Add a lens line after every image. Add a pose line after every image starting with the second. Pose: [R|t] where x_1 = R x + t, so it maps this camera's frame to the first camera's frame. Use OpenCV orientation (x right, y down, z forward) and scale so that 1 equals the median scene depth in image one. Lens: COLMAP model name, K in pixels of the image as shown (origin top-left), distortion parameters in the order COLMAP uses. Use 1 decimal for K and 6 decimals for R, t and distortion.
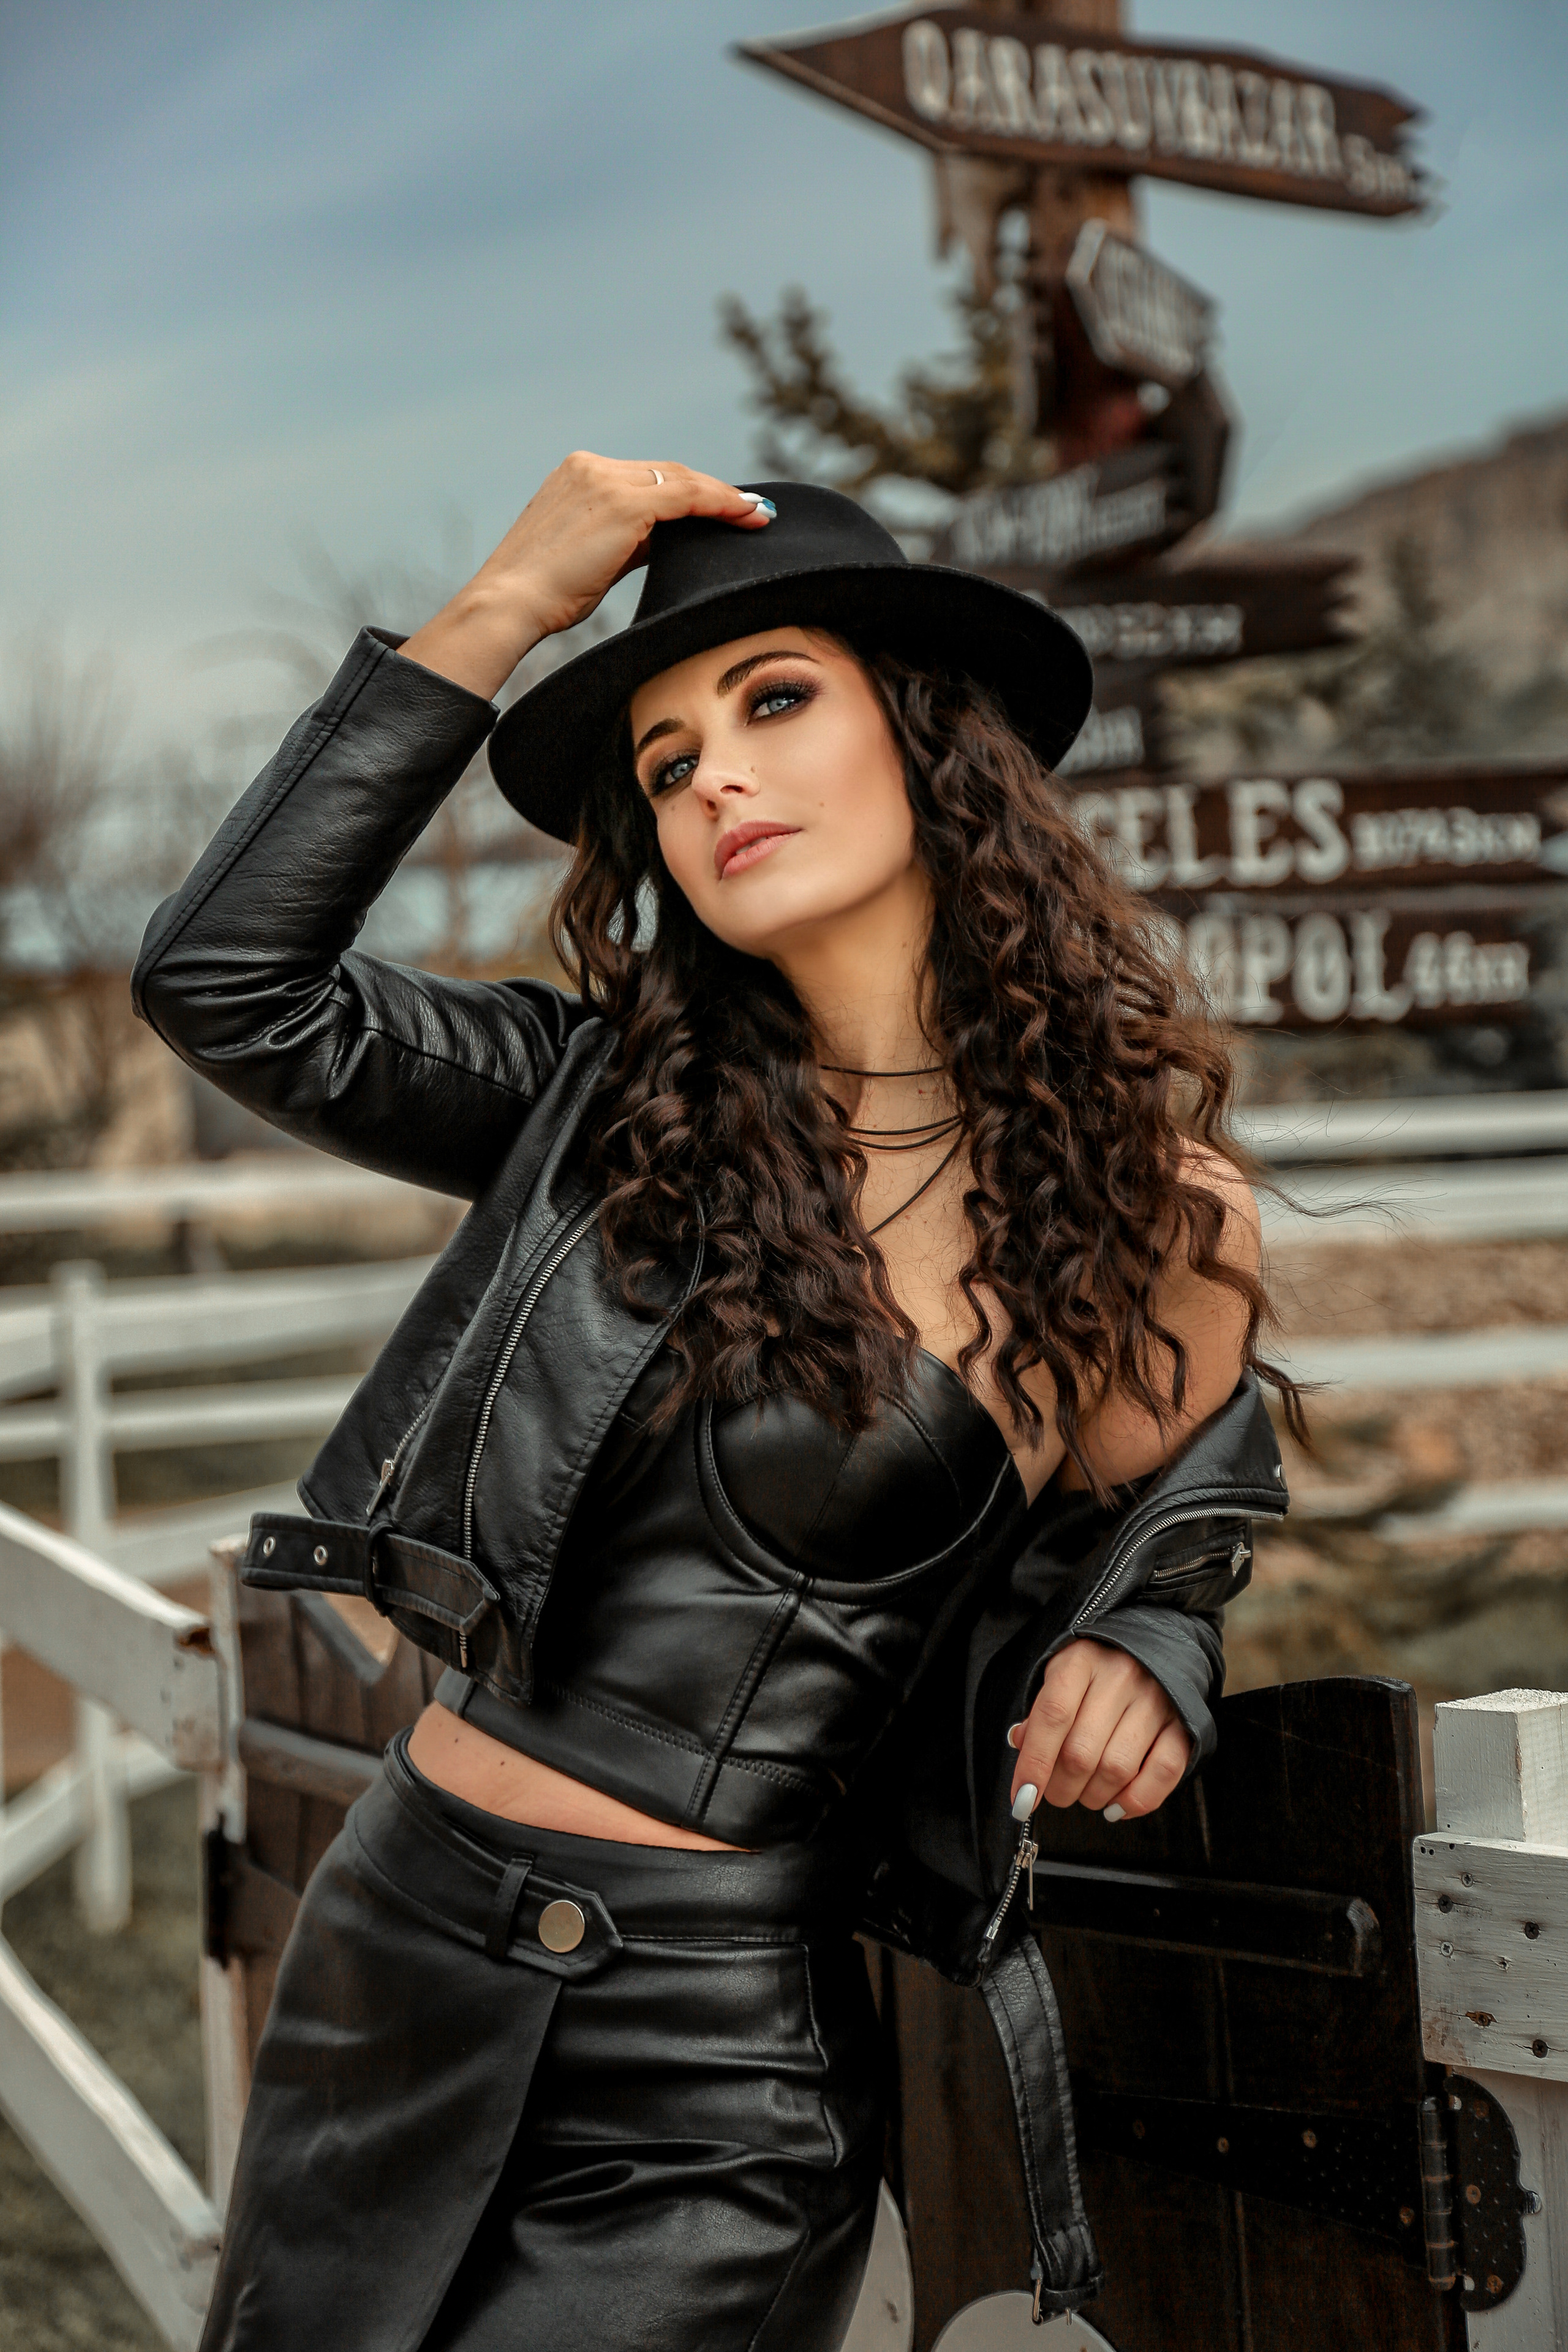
lens RADIAL K [[5860.4, 0, 779.4], [0, 5860.4, 1212.3], [0, 0, 1]] dist [0.531302, 0.000000]
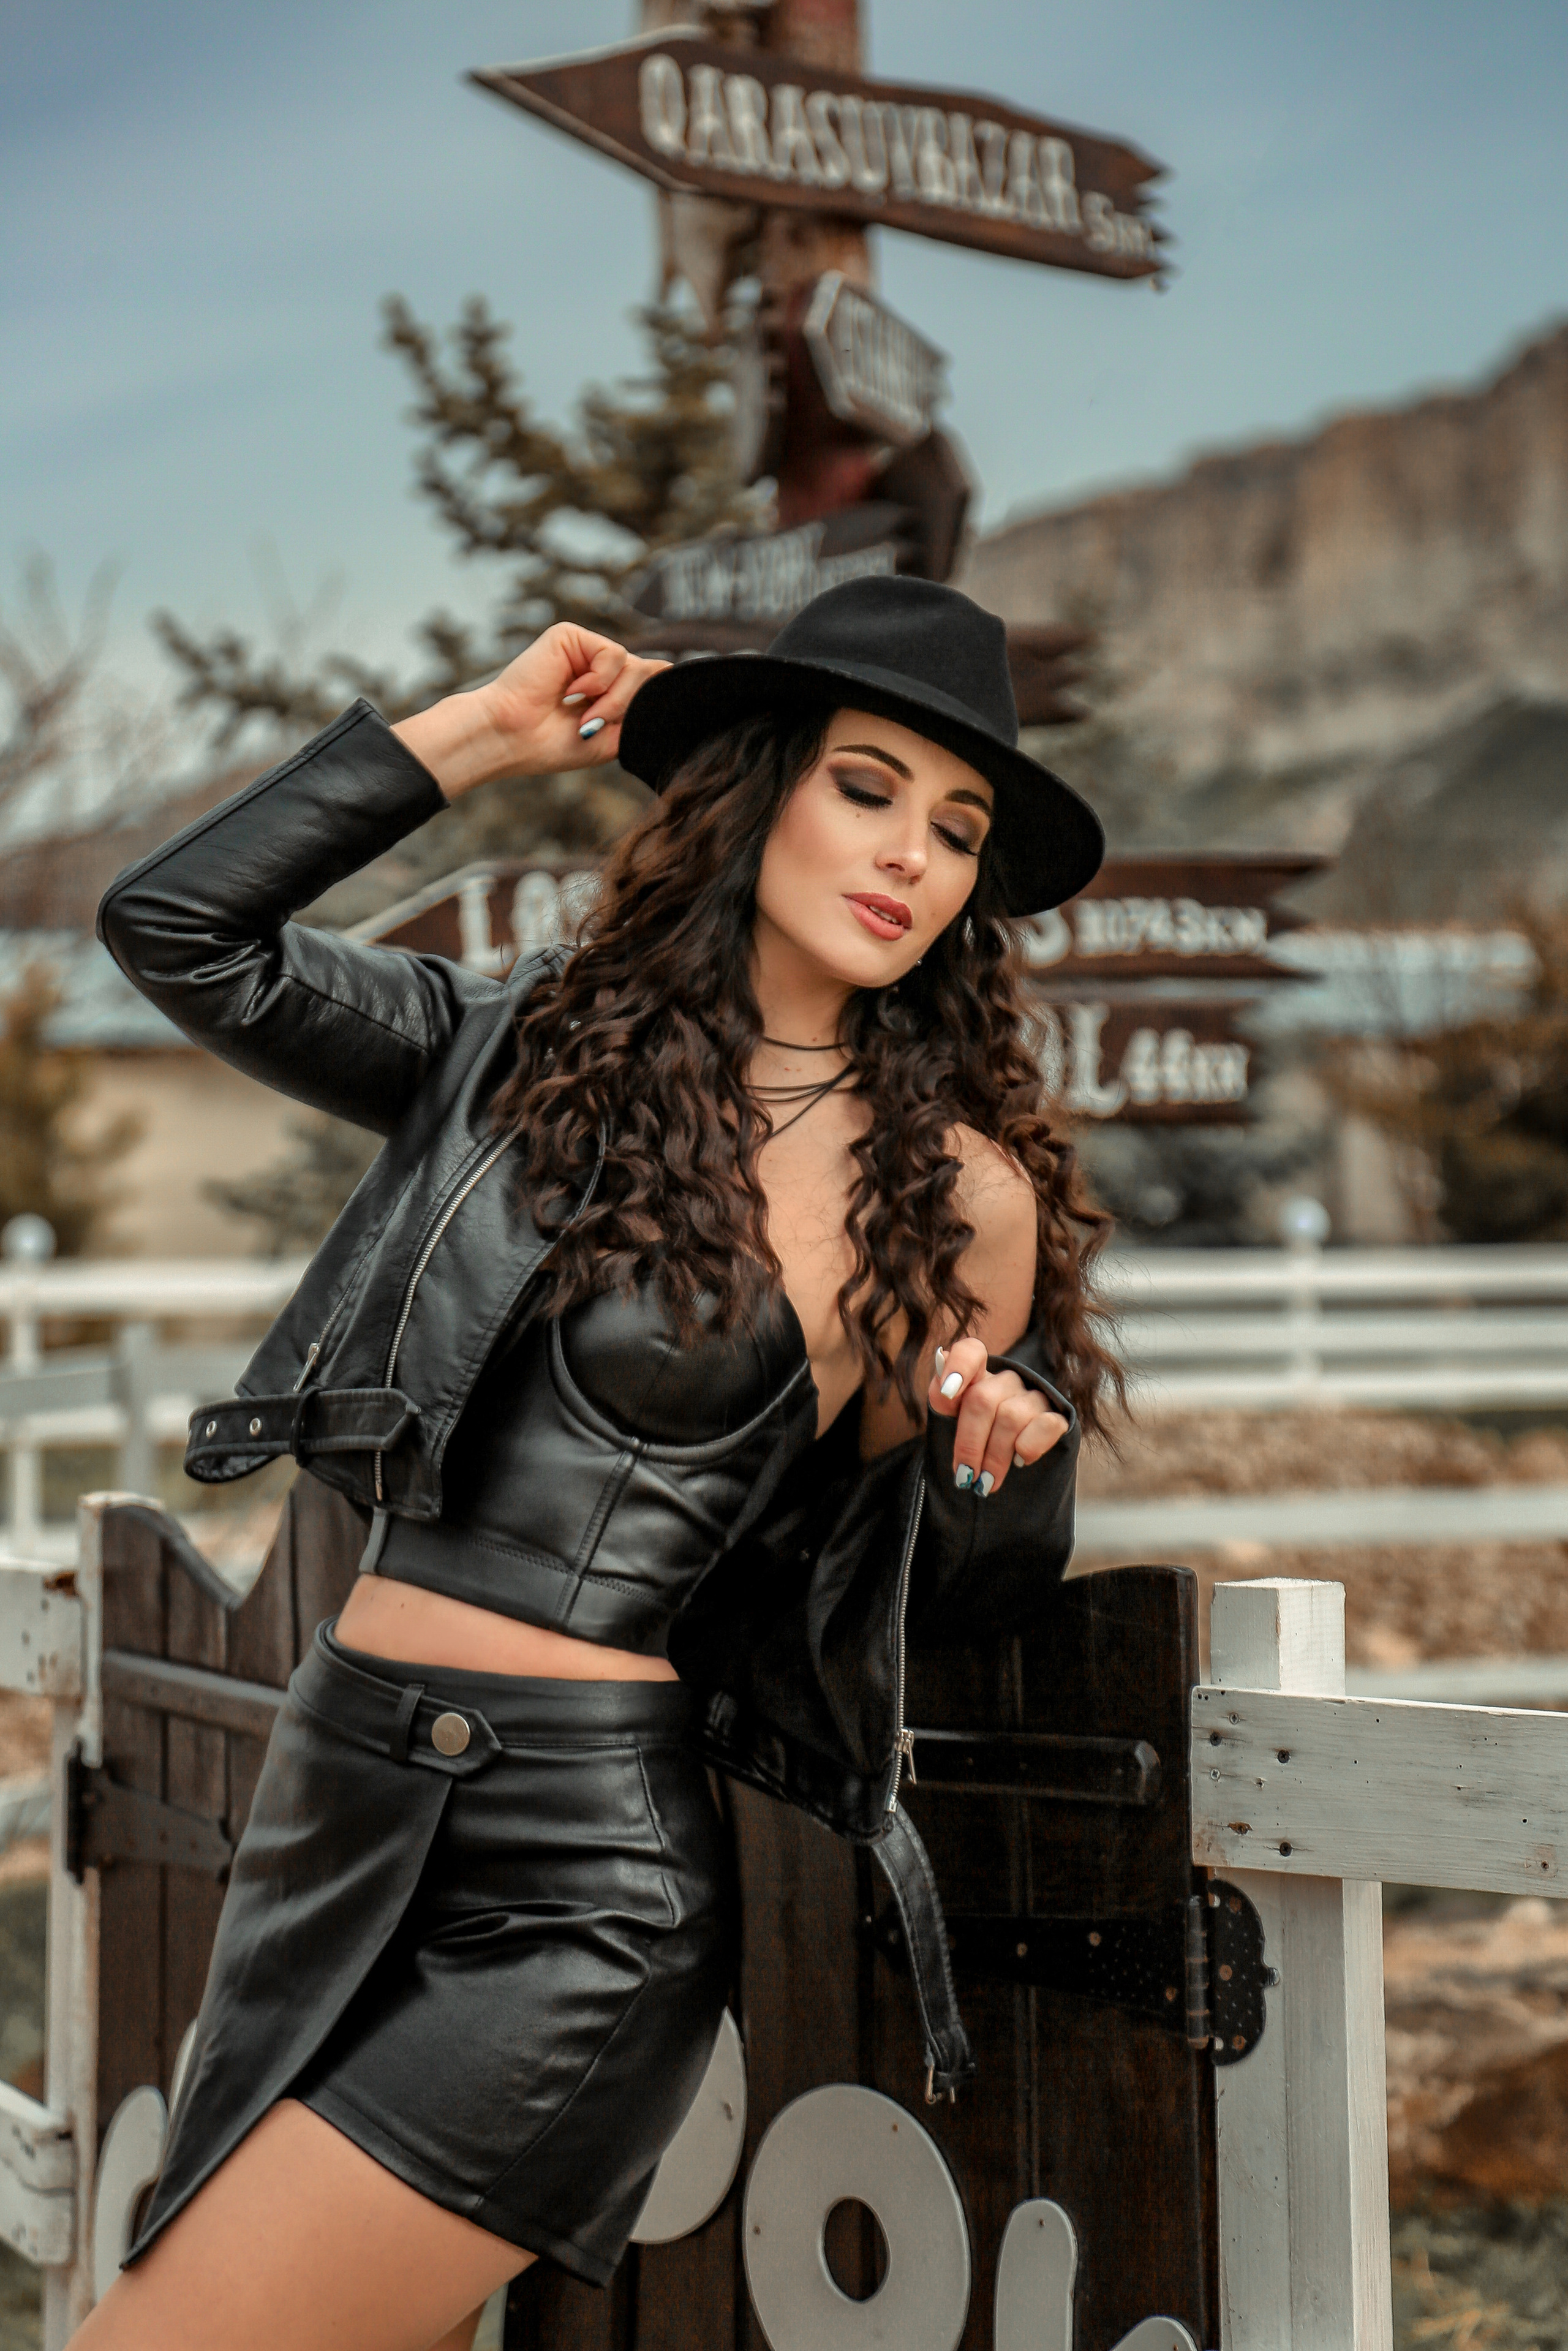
lens RADIAL K [[7736.3, 0, 798.9], [0, 7736.3, 1186.5], [0, 0, 1]] dist [0.796425, 0.000000]
pose [[0.996253, 0.041694, 0.075776, -0.043008], [-0.039284, 0.998682, -0.033021, 0.023590], [-0.077053, 0.029920, 0.996578, -0.260228]]
